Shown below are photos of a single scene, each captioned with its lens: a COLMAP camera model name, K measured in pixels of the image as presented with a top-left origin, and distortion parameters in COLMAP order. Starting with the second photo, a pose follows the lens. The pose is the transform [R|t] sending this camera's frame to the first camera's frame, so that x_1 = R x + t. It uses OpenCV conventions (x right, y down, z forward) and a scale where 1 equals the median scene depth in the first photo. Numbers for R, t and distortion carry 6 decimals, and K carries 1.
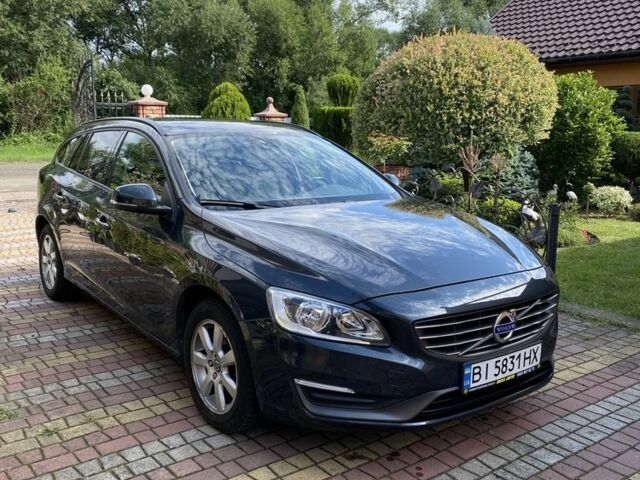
lens RADIAL K [[655.9, 0, 320.0], [0, 655.9, 241.3], [0, 0, 1]] dist [-0.014758, 0.000000]
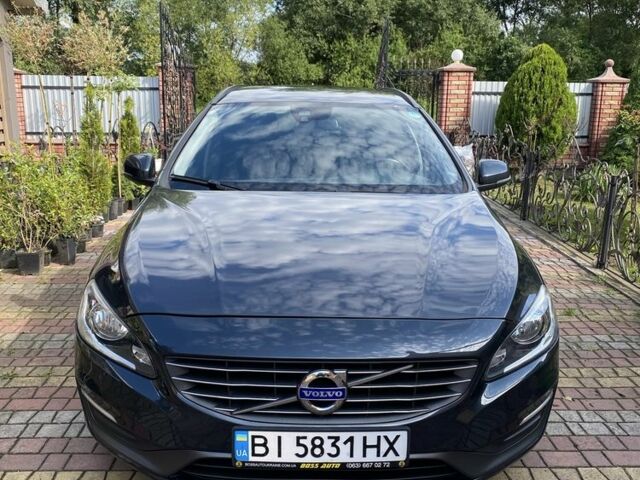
lens RADIAL K [[655.9, 0, 319.7], [0, 655.9, 238.9], [0, 0, 1]] dist [-0.014758, 0.000000]
pose [[0.810068, 0.128116, -0.572168, 0.641012], [-0.101745, 0.991747, 0.078015, -0.080794], [0.577441, -0.004982, 0.816417, 0.429498]]
